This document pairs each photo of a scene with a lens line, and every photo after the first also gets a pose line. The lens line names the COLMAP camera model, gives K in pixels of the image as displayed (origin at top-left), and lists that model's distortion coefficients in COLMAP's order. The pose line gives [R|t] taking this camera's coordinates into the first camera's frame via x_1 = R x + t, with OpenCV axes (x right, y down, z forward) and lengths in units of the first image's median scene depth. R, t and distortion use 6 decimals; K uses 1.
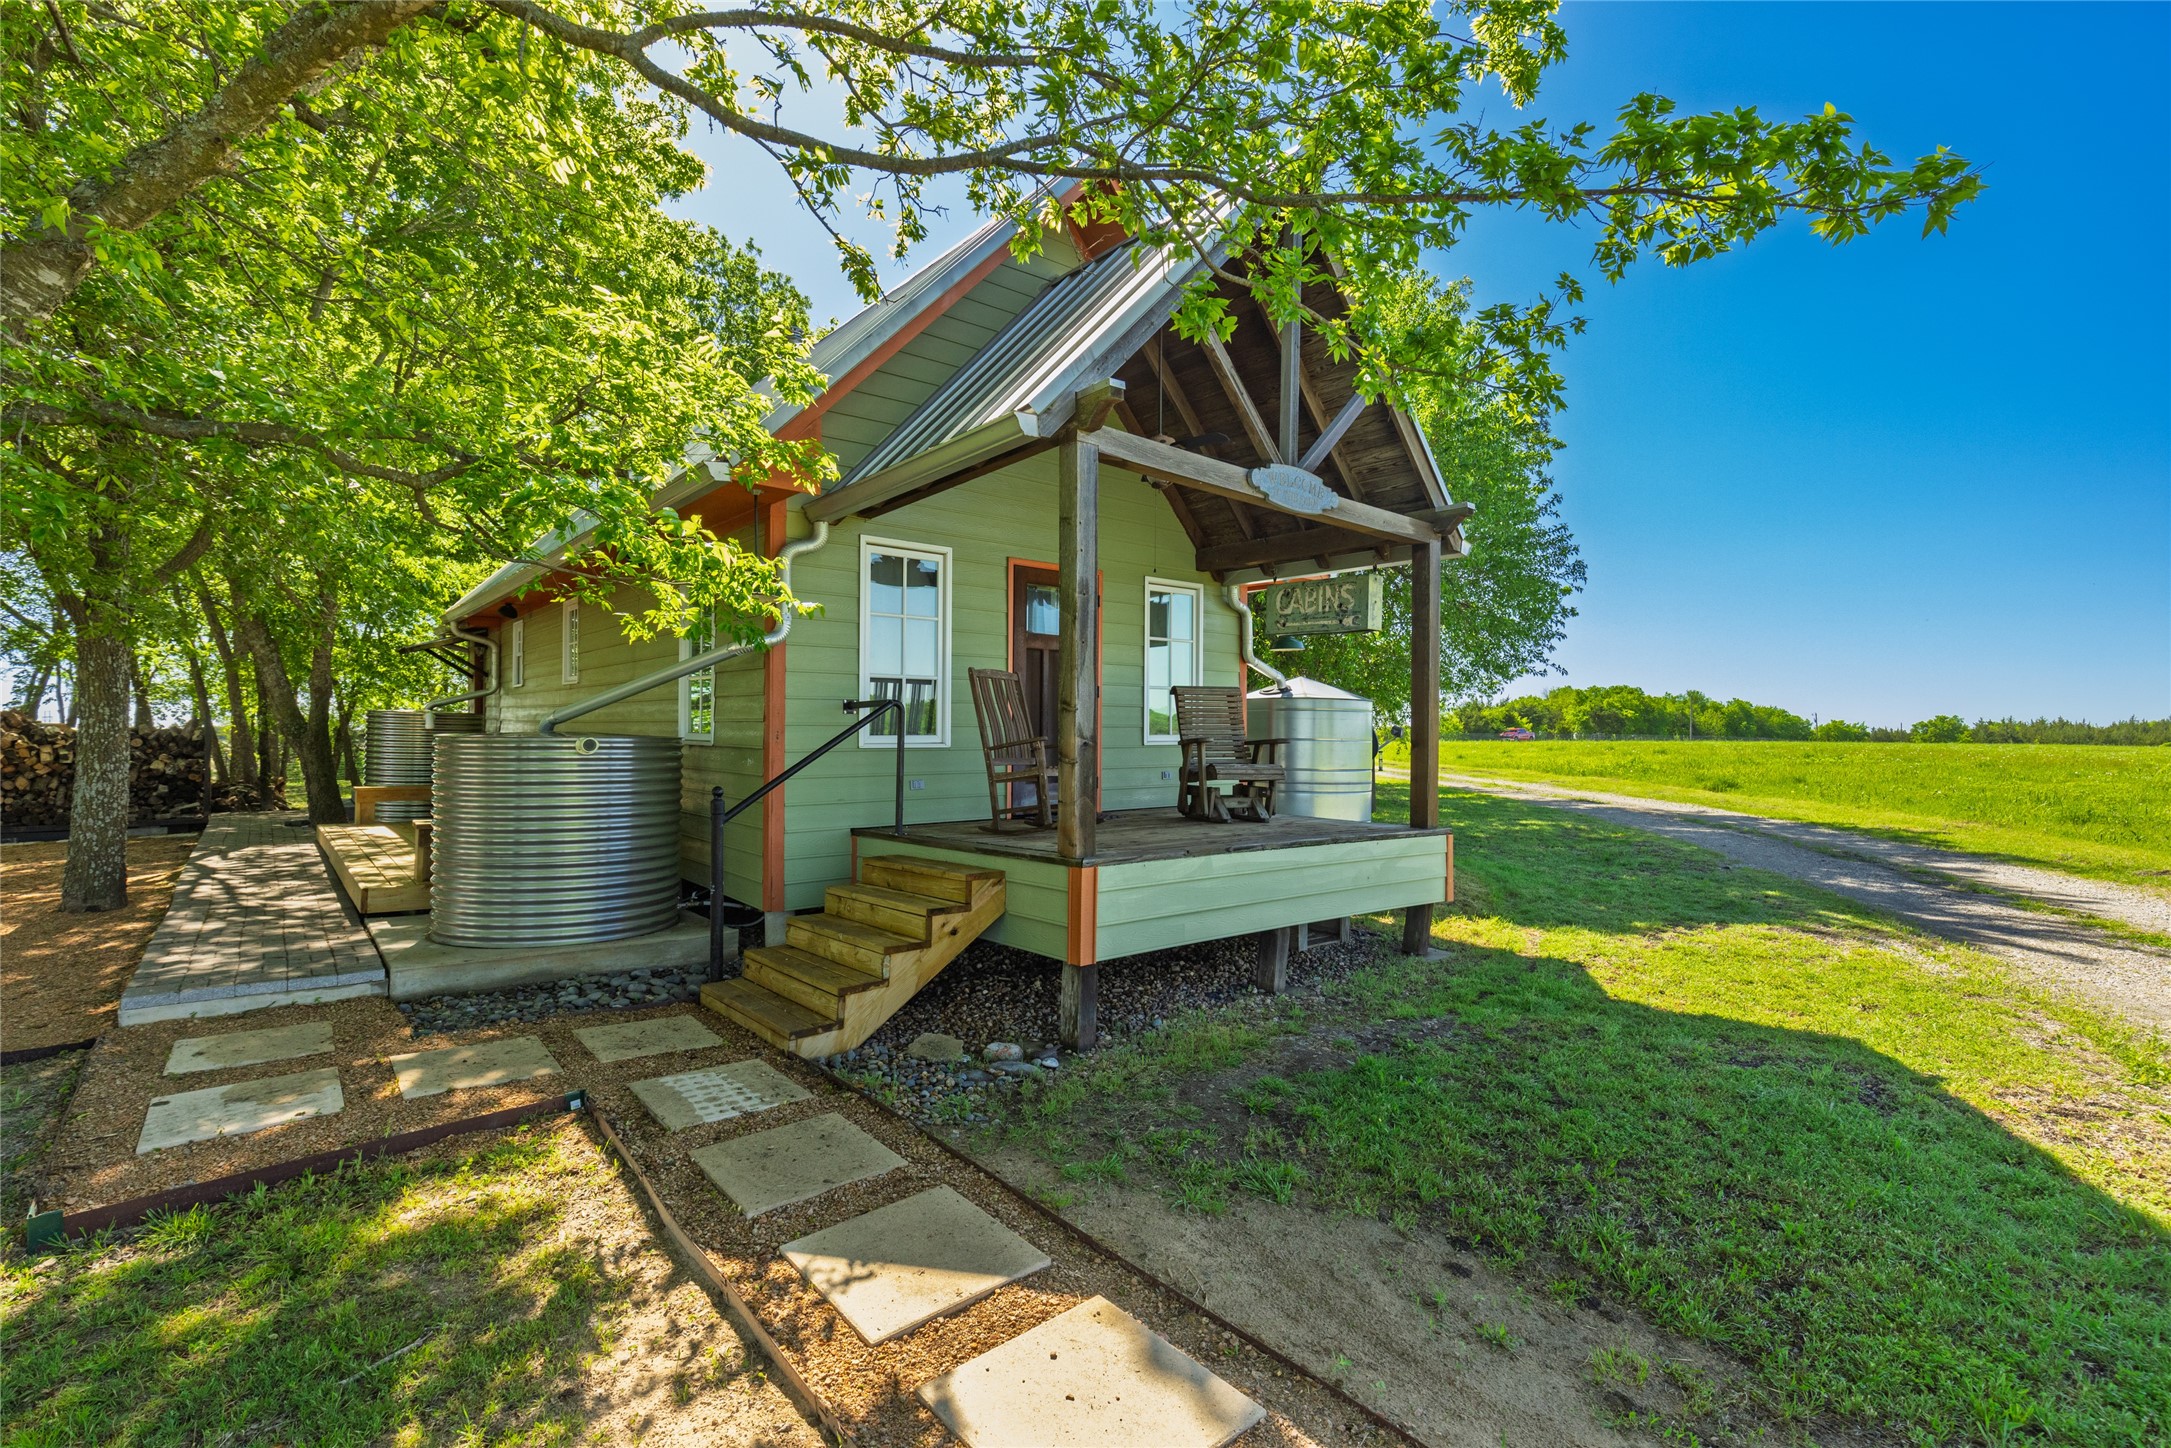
lens RADIAL K [[976.2, 0, 1086.3], [0, 976.2, 729.1], [0, 0, 1]] dist [-0.000200, -0.000003]
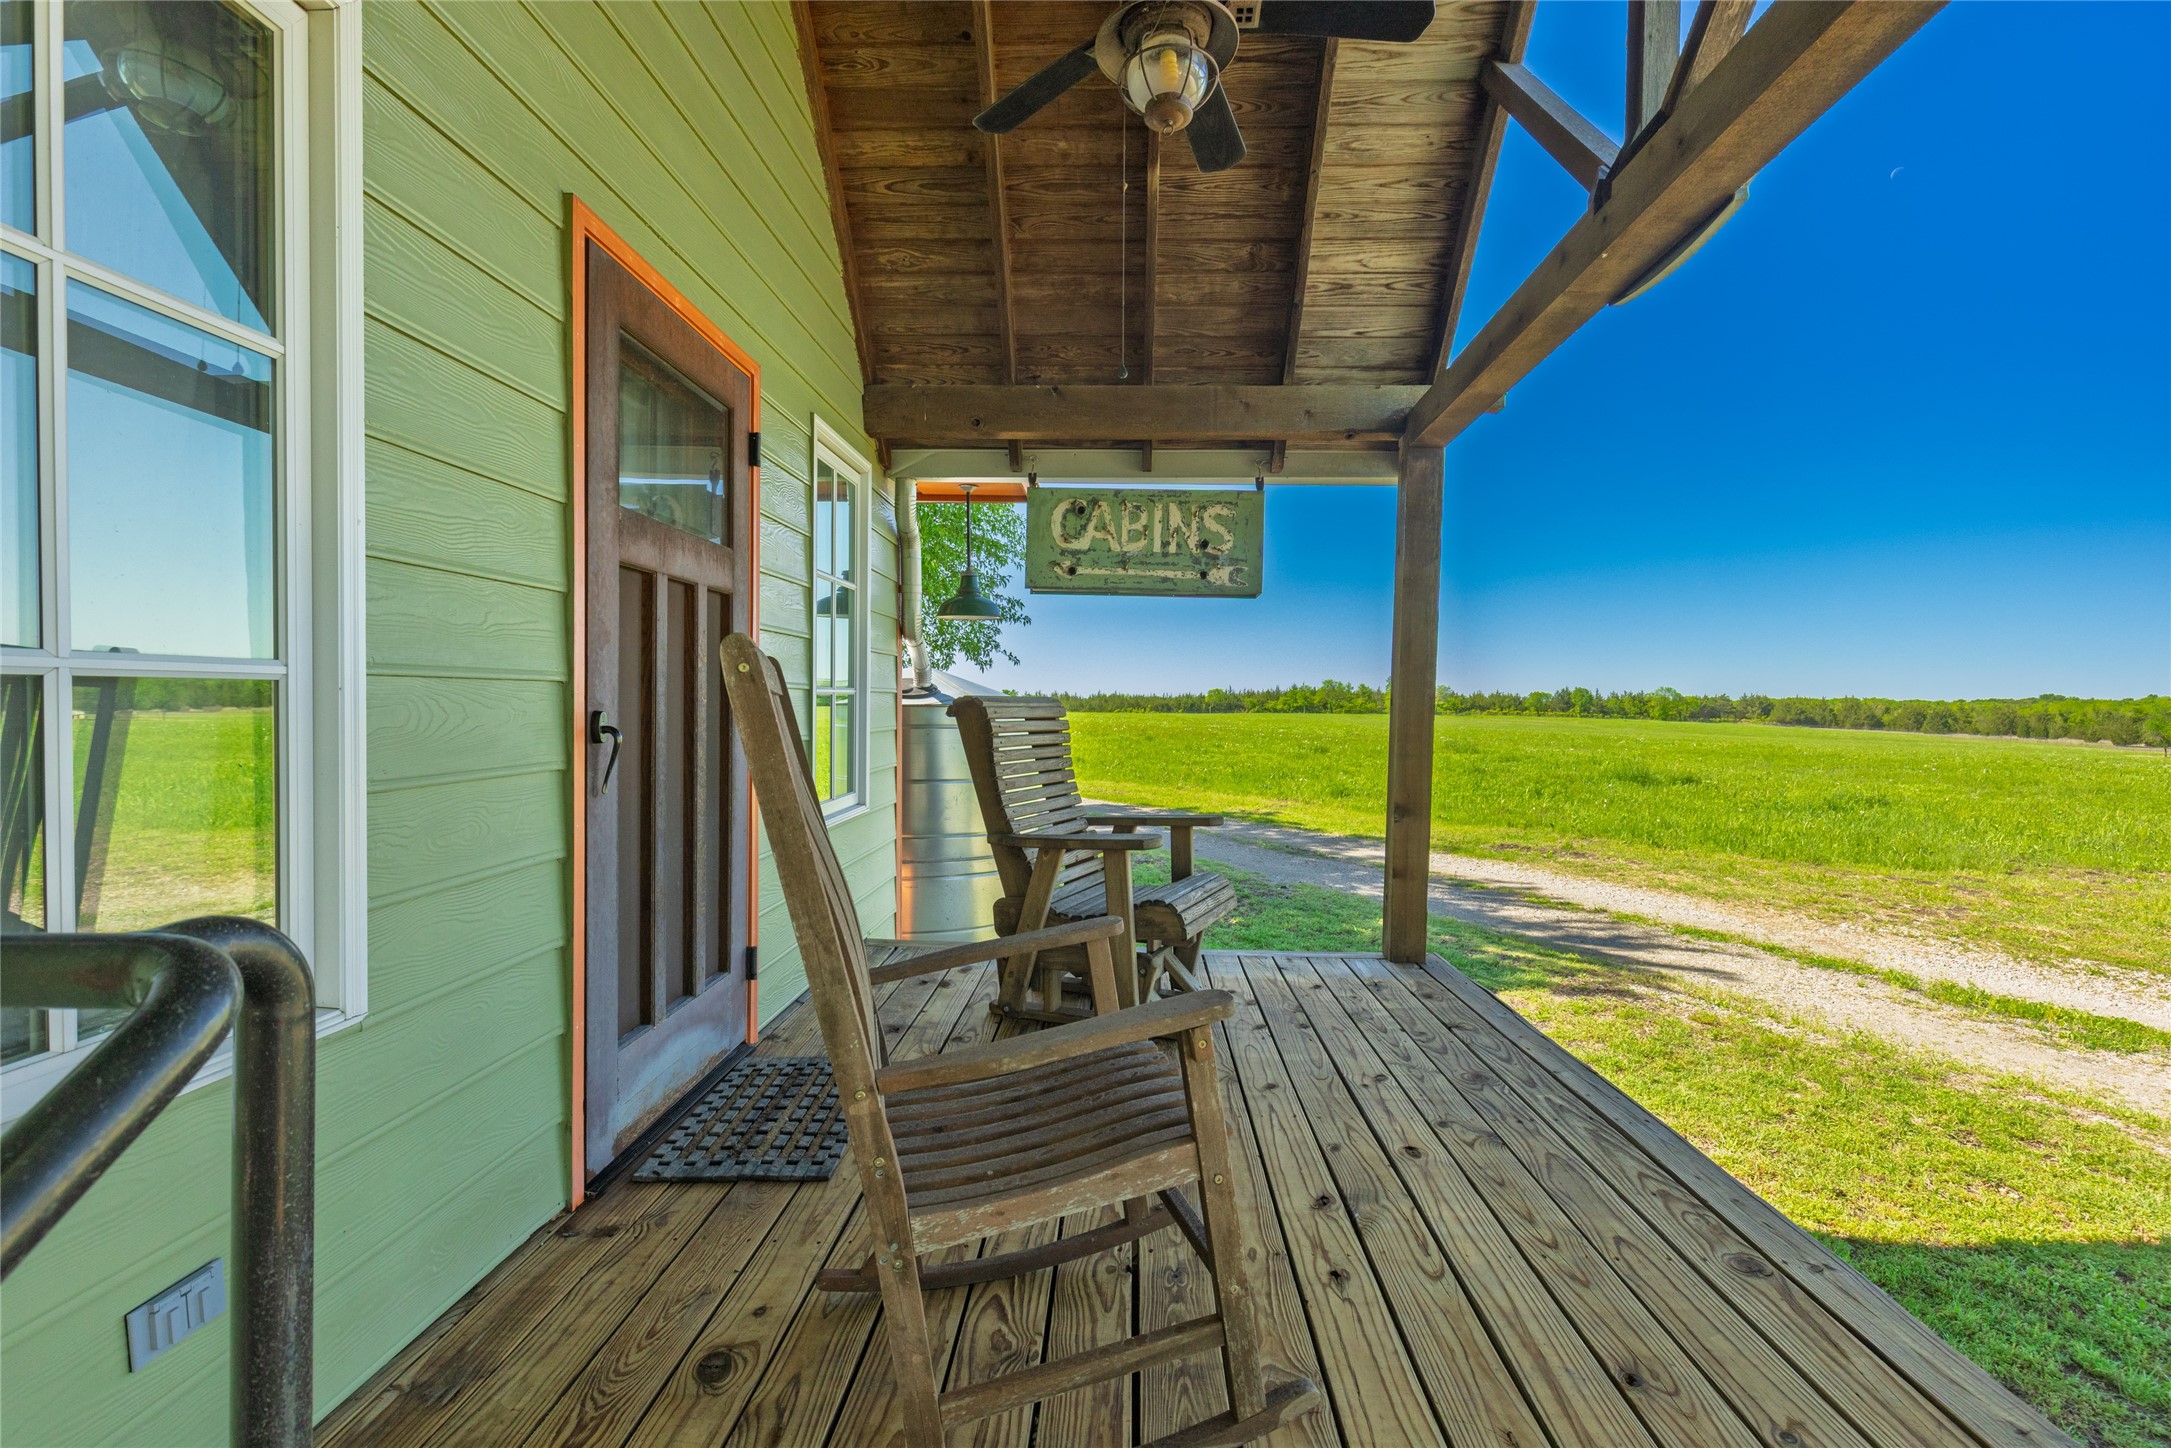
lens RADIAL K [[976.2, 0, 1088.4], [0, 976.2, 722.1], [0, 0, 1]] dist [-0.000200, -0.000003]
pose [[0.660573, -0.013758, 0.750636, -0.172738], [-0.003013, 0.999775, 0.020976, -0.040568], [-0.750756, -0.016118, 0.660383, 0.678083]]
